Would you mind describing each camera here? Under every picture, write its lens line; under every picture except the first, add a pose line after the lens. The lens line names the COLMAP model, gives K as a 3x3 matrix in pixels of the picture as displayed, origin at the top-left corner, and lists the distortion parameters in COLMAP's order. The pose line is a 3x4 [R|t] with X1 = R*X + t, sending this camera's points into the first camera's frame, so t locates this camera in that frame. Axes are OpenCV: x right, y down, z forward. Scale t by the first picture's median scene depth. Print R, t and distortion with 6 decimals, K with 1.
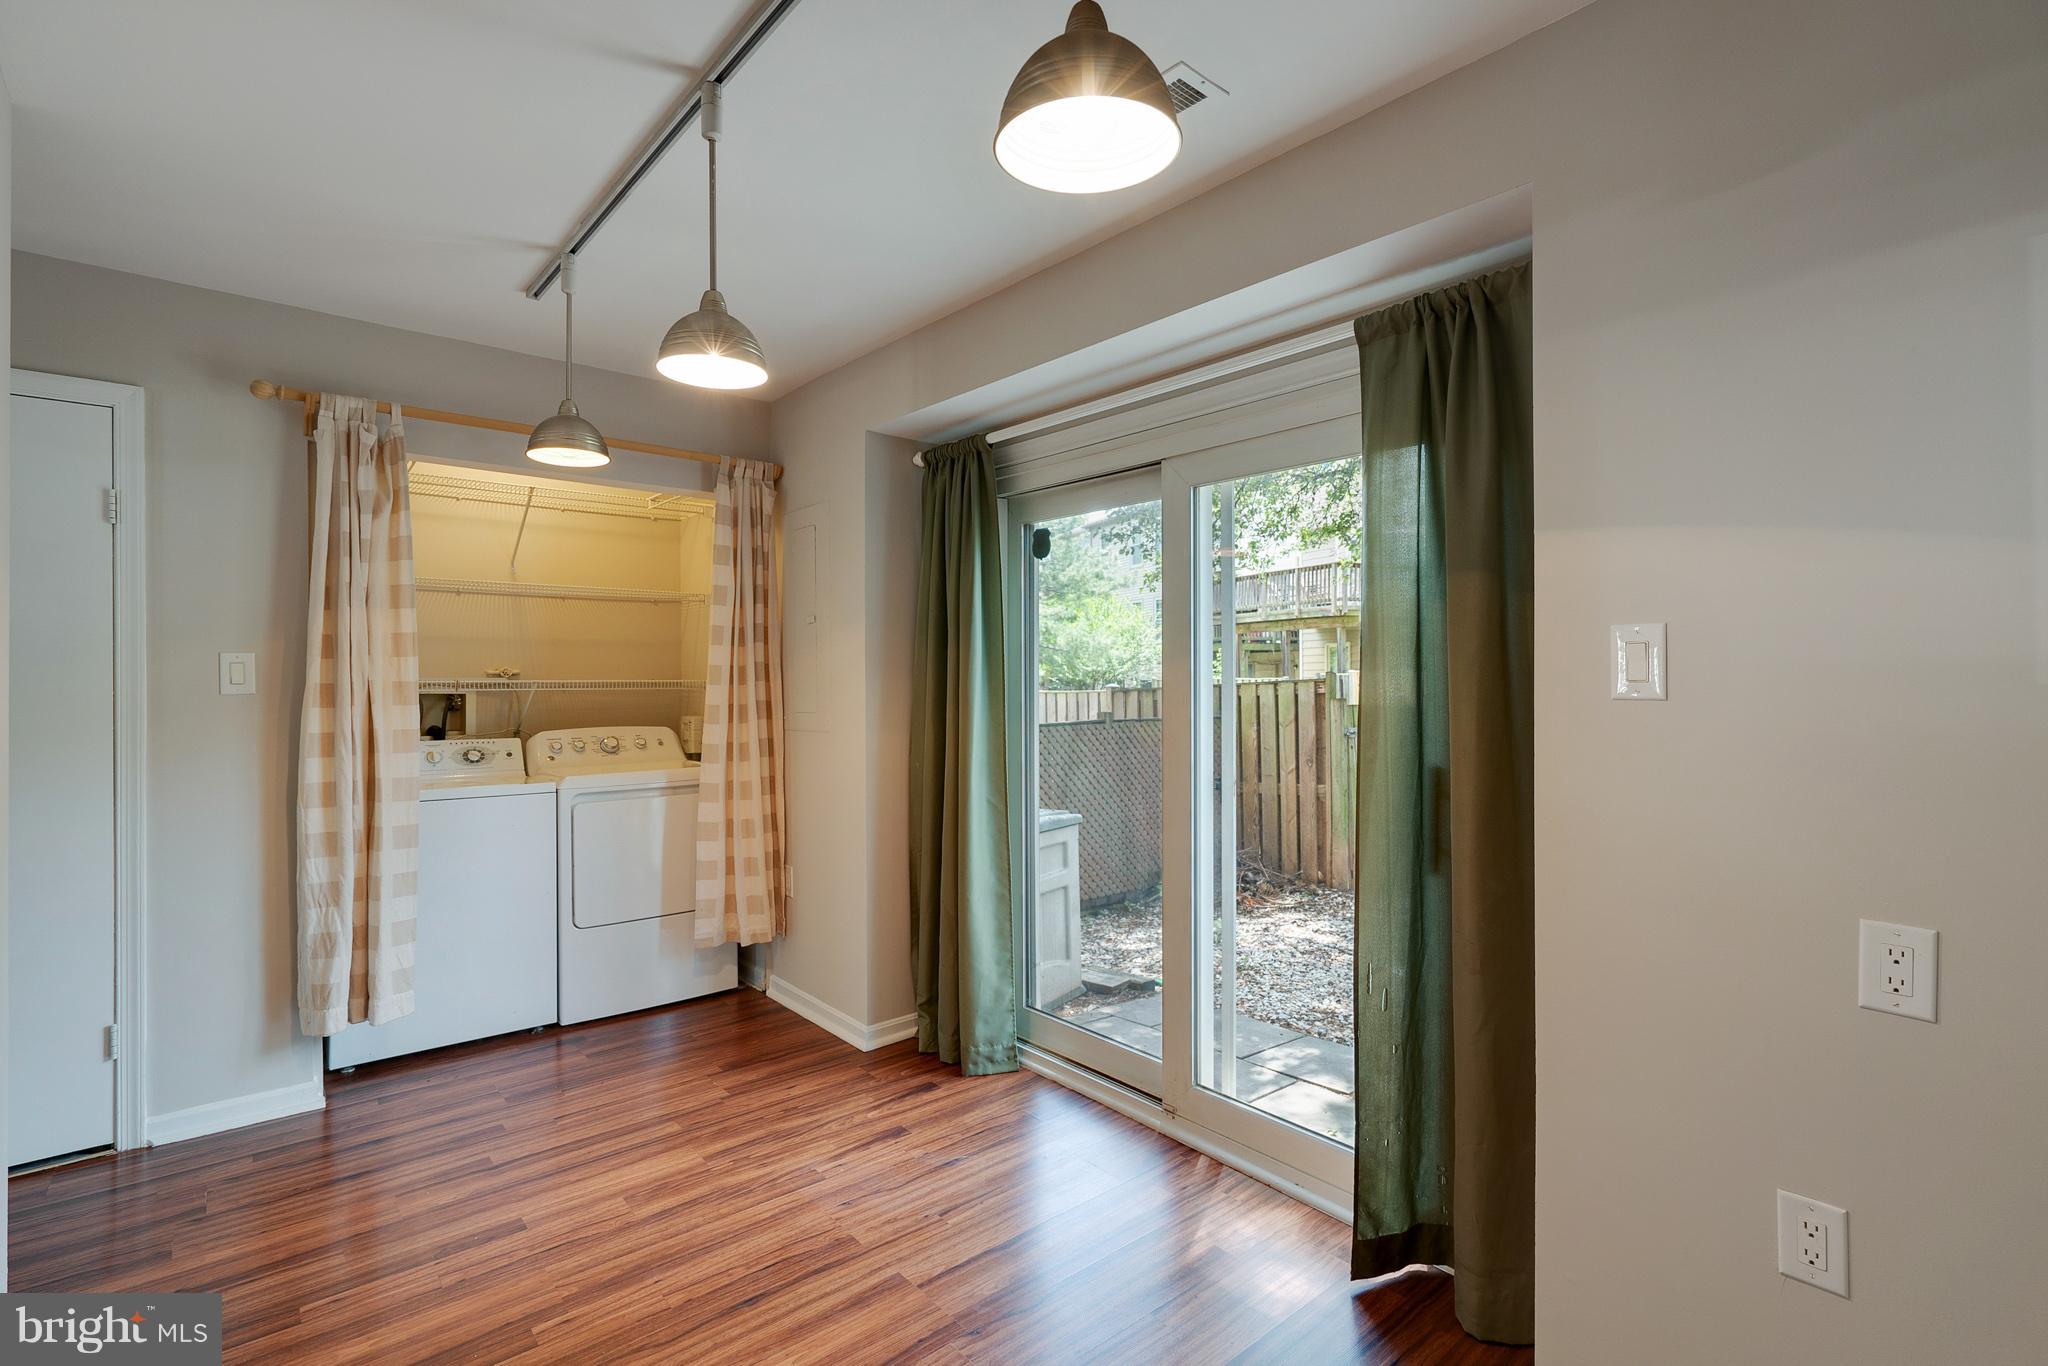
lens RADIAL K [[956.6, 0, 1024.0], [0, 956.6, 683.0], [0, 0, 1]] dist [-0.000649, 0.000759]
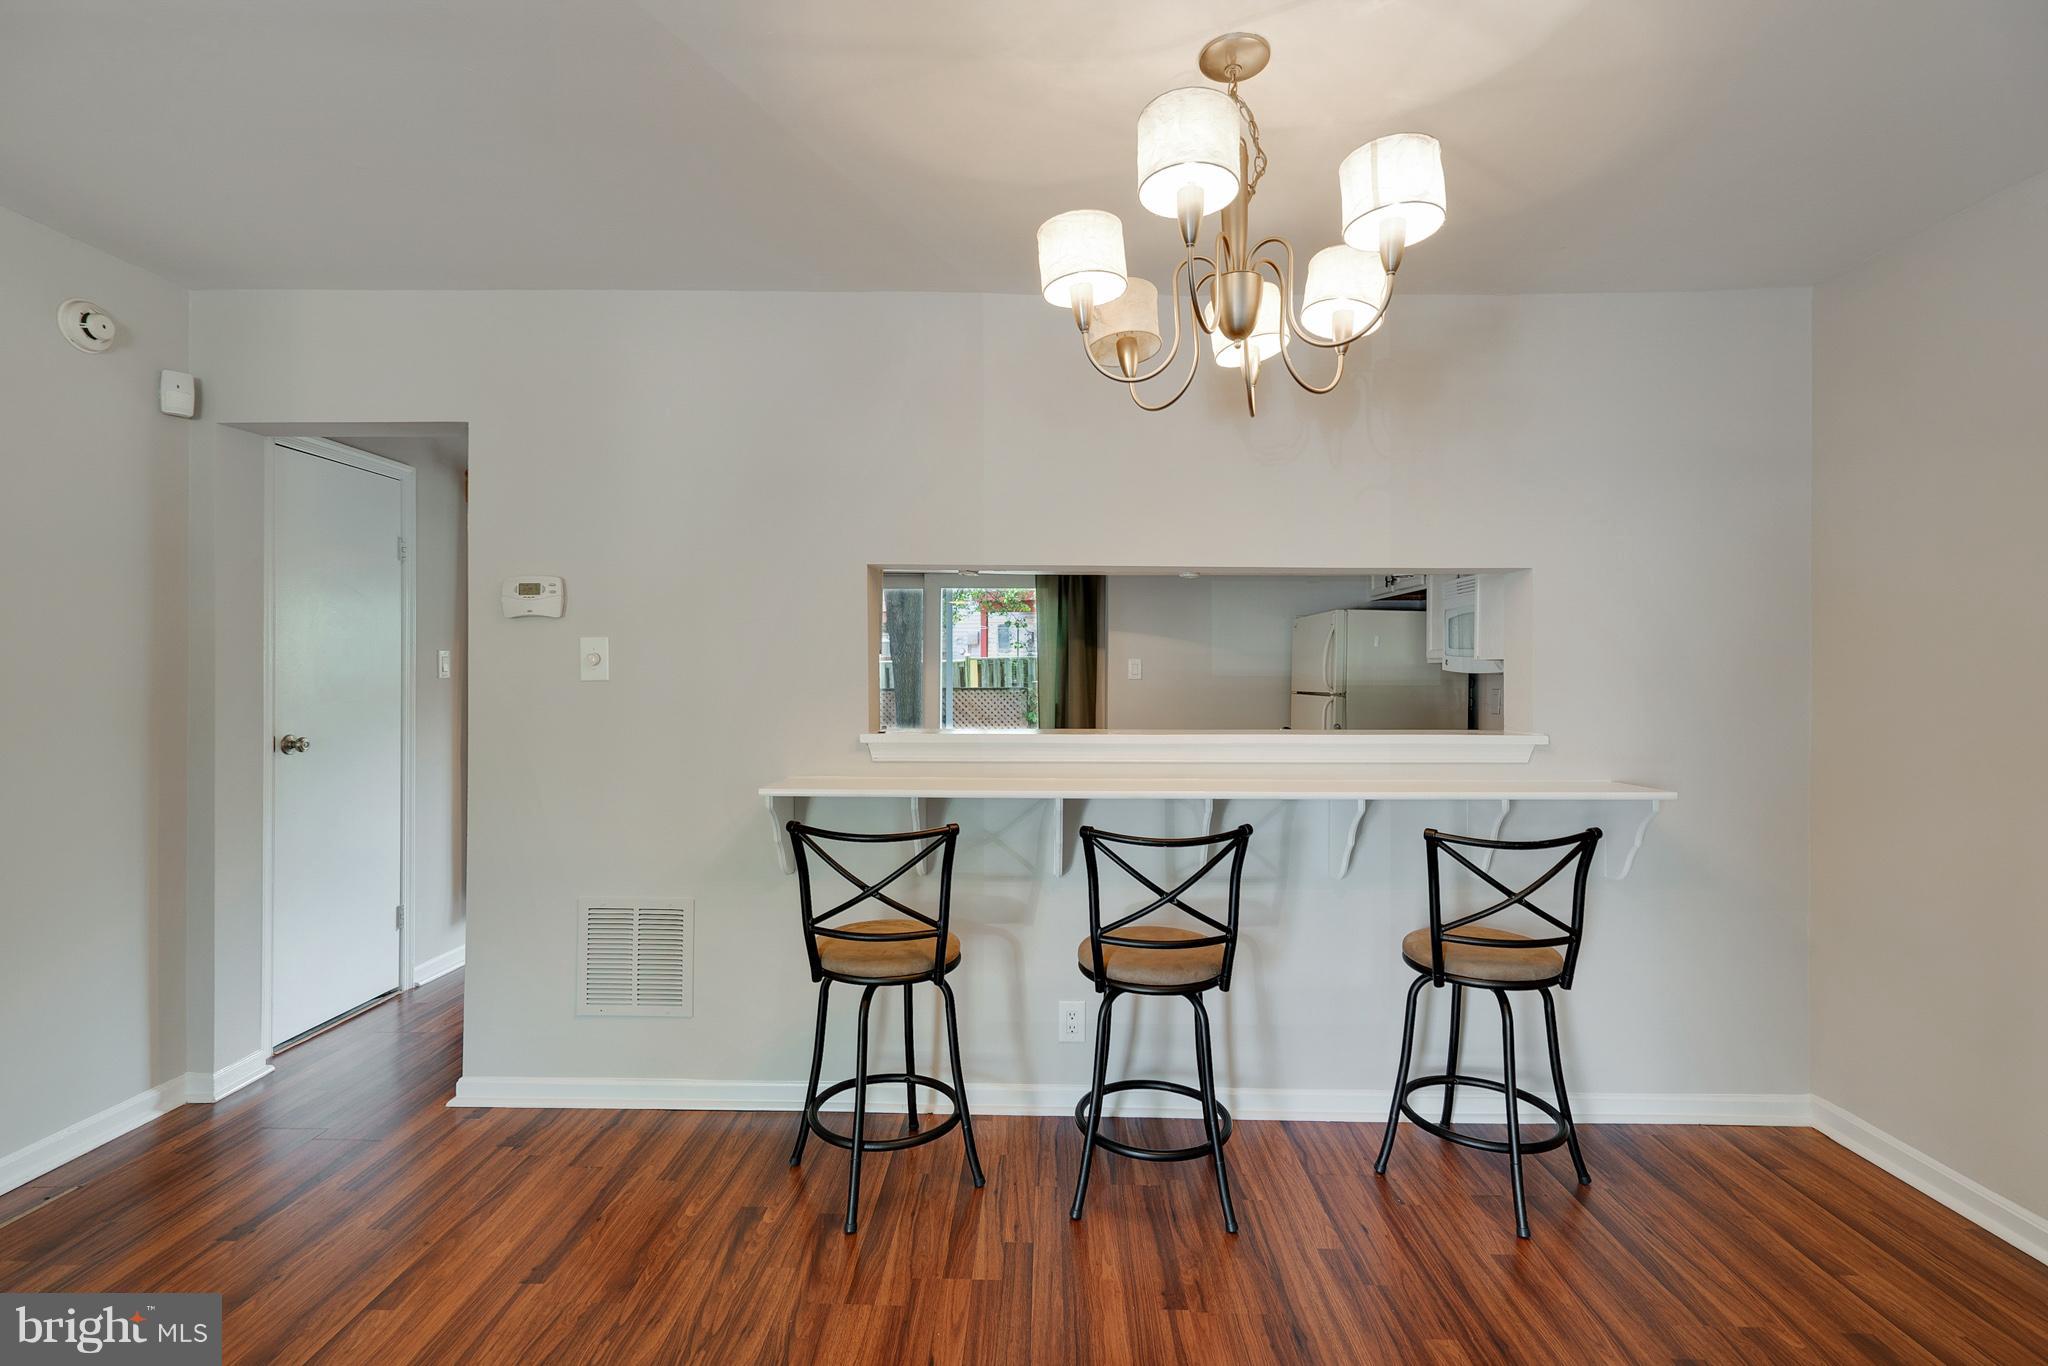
lens RADIAL K [[910.7, 0, 1024.0], [0, 910.7, 683.0], [0, 0, 1]] dist [-0.015768, -0.000120]
pose [[0.675583, -0.003152, 0.737278, -0.936058], [-0.002998, 0.999971, 0.007022, 0.004823], [-0.737278, -0.006954, 0.675553, -0.444537]]
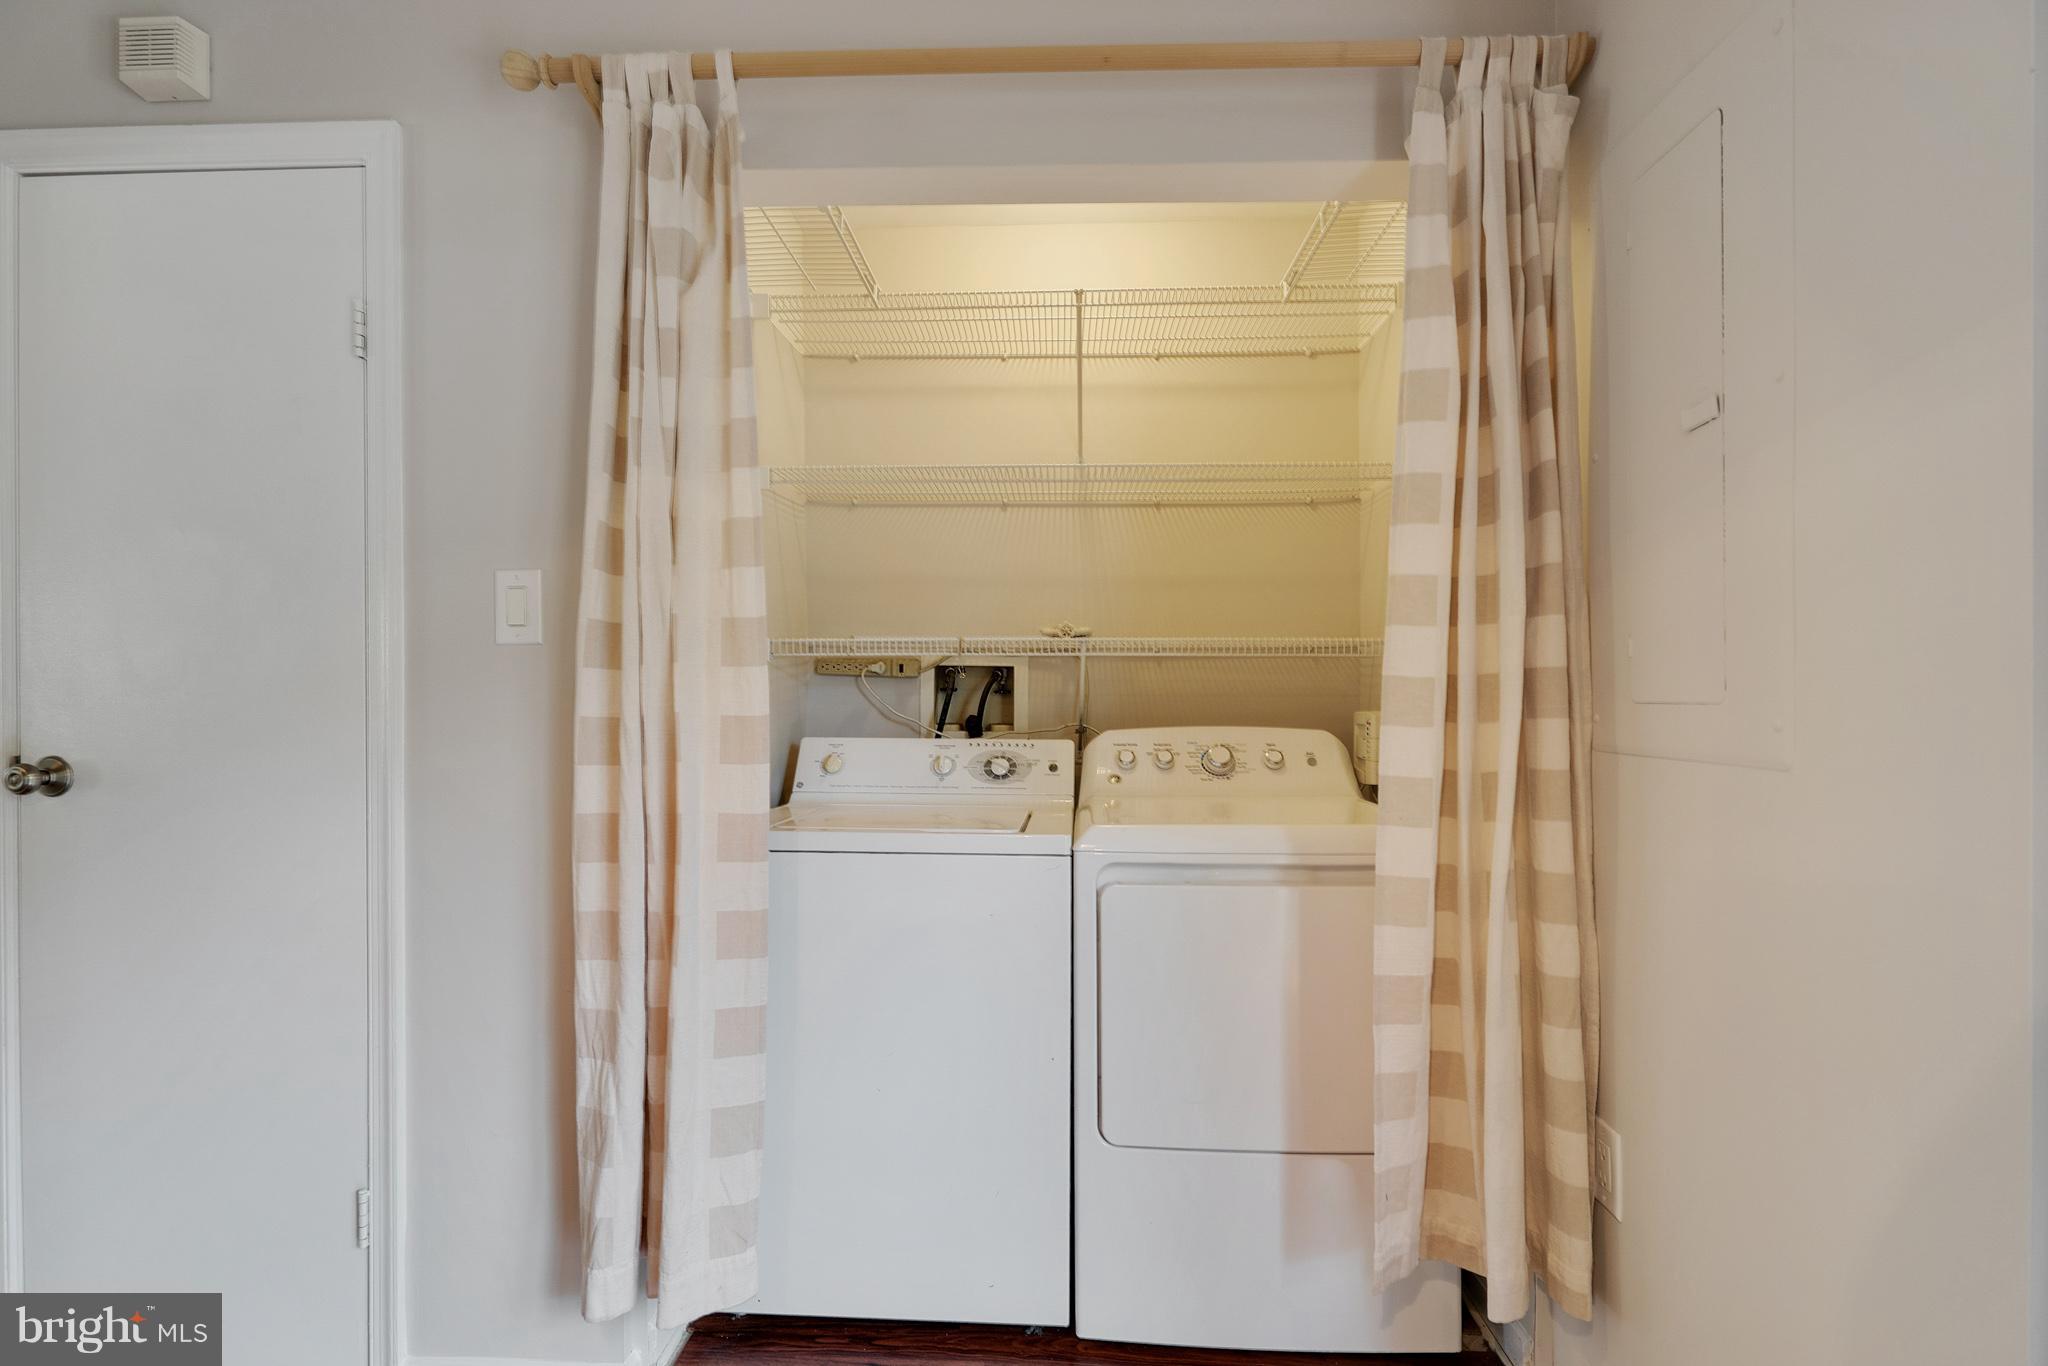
lens RADIAL K [[910.7, 0, 1024.0], [0, 910.7, 683.0], [0, 0, 1]] dist [-0.015768, -0.000120]
pose [[0.731549, -0.000834, -0.681789, -0.182025], [-0.003529, 0.999981, -0.005010, 0.027278], [0.681780, 0.006071, 0.731532, 0.612381]]
